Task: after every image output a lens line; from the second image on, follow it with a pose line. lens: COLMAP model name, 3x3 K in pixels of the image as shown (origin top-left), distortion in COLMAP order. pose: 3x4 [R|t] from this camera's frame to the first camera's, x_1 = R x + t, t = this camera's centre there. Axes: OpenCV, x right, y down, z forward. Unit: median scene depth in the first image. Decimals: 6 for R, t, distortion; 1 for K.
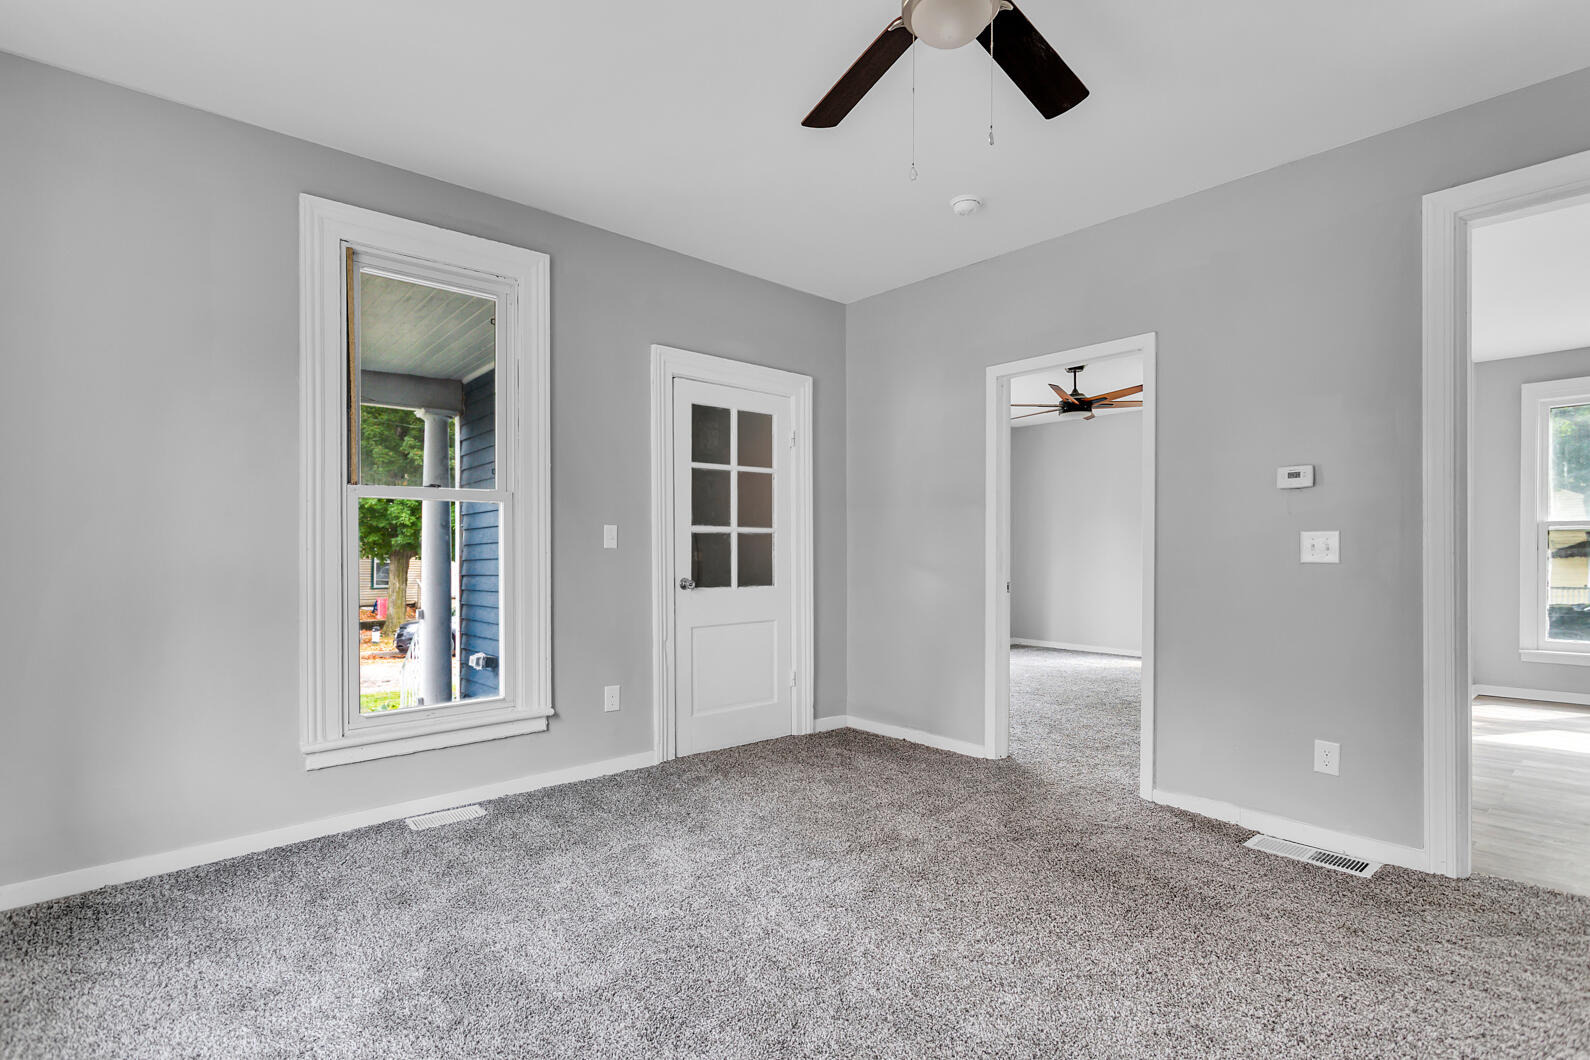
lens RADIAL K [[774.2, 0, 795.5], [0, 774.2, 555.5], [0, 0, 1]] dist [-0.000817, -0.000103]
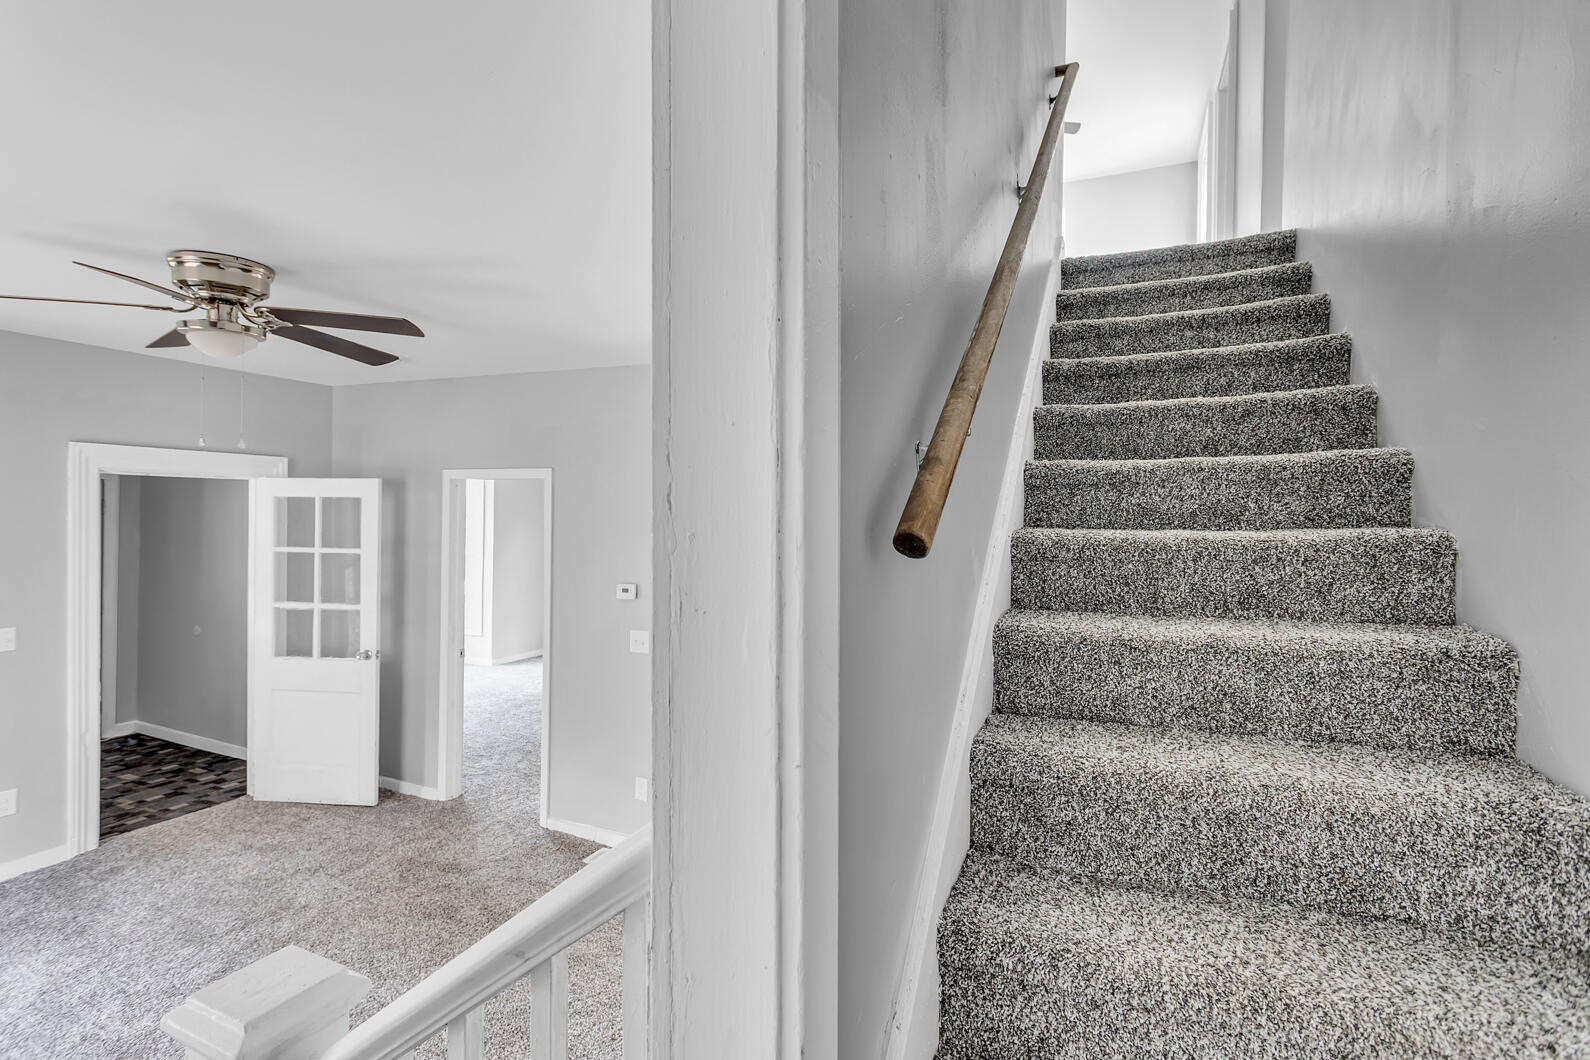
lens RADIAL K [[752.8, 0, 793.4], [0, 752.8, 511.8], [0, 0, 1]] dist [-0.000499, 0.000426]
pose [[0.905045, 0.011268, 0.425167, 0.312100], [-0.006889, 0.999906, -0.011835, -0.218182], [-0.425260, 0.007782, 0.905038, -0.355451]]
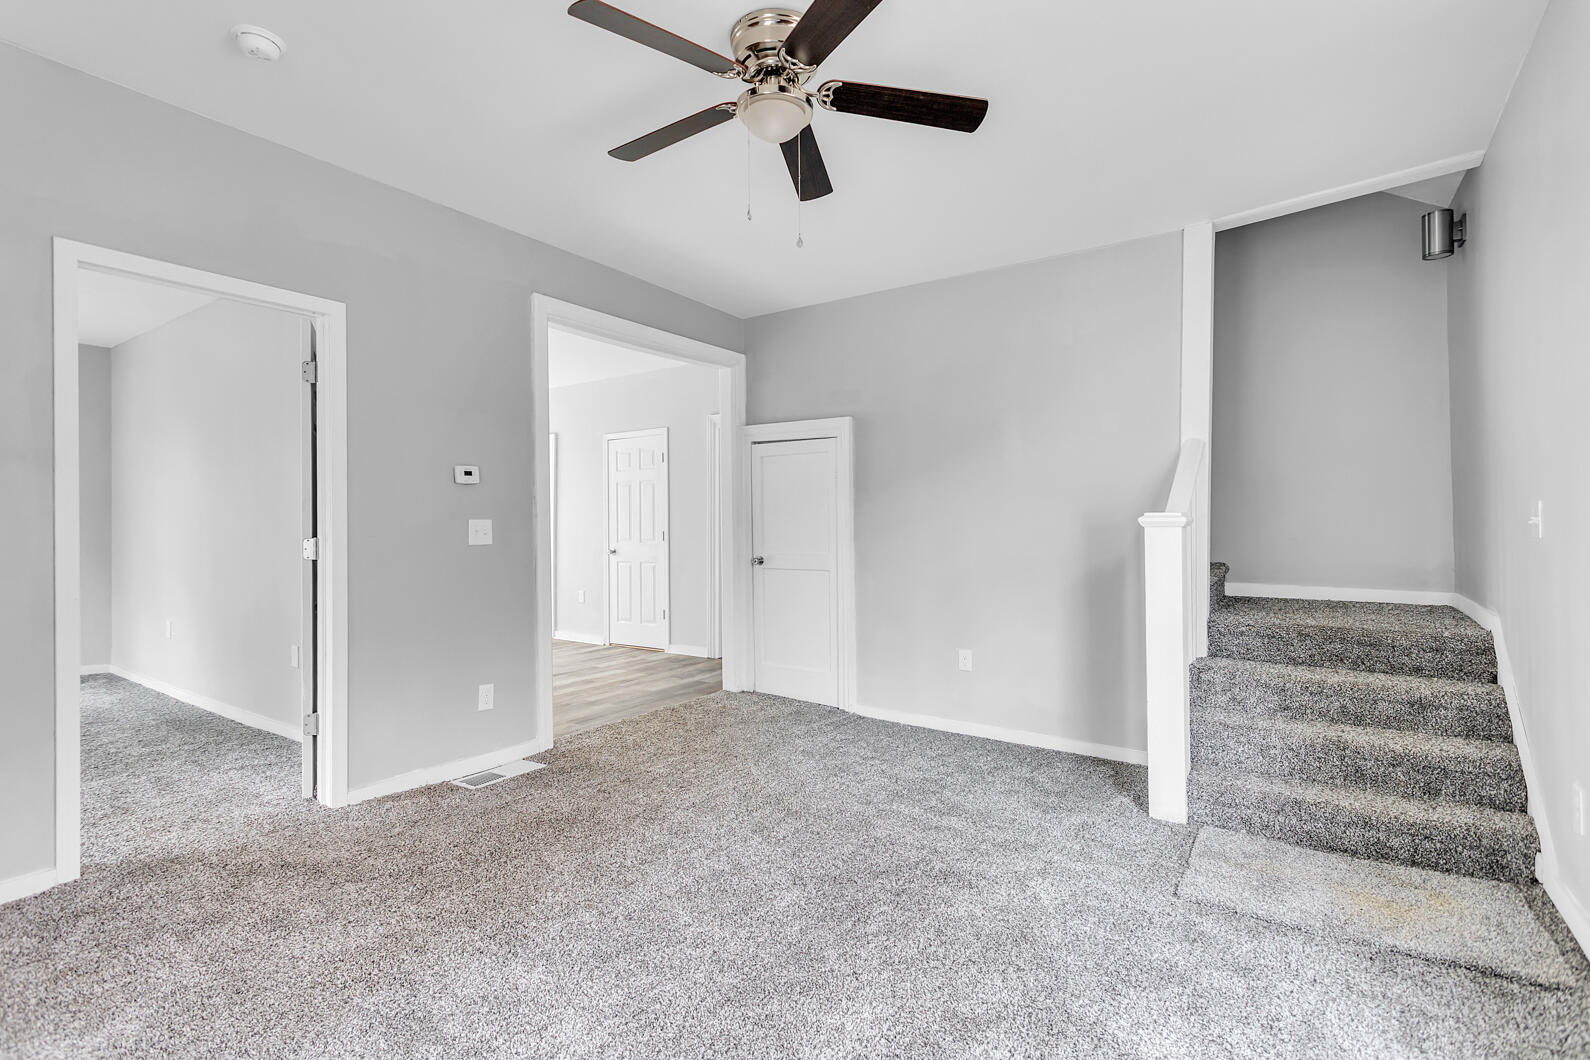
lens RADIAL K [[739.3, 0, 789.0], [0, 739.3, 526.8], [0, 0, 1]] dist [-0.001154, -0.000098]
pose [[-0.234141, 0.003199, 0.972197, -0.562412], [0.008047, 0.999967, -0.001352, -0.013058], [-0.972169, 0.007507, -0.234159, 0.729677]]
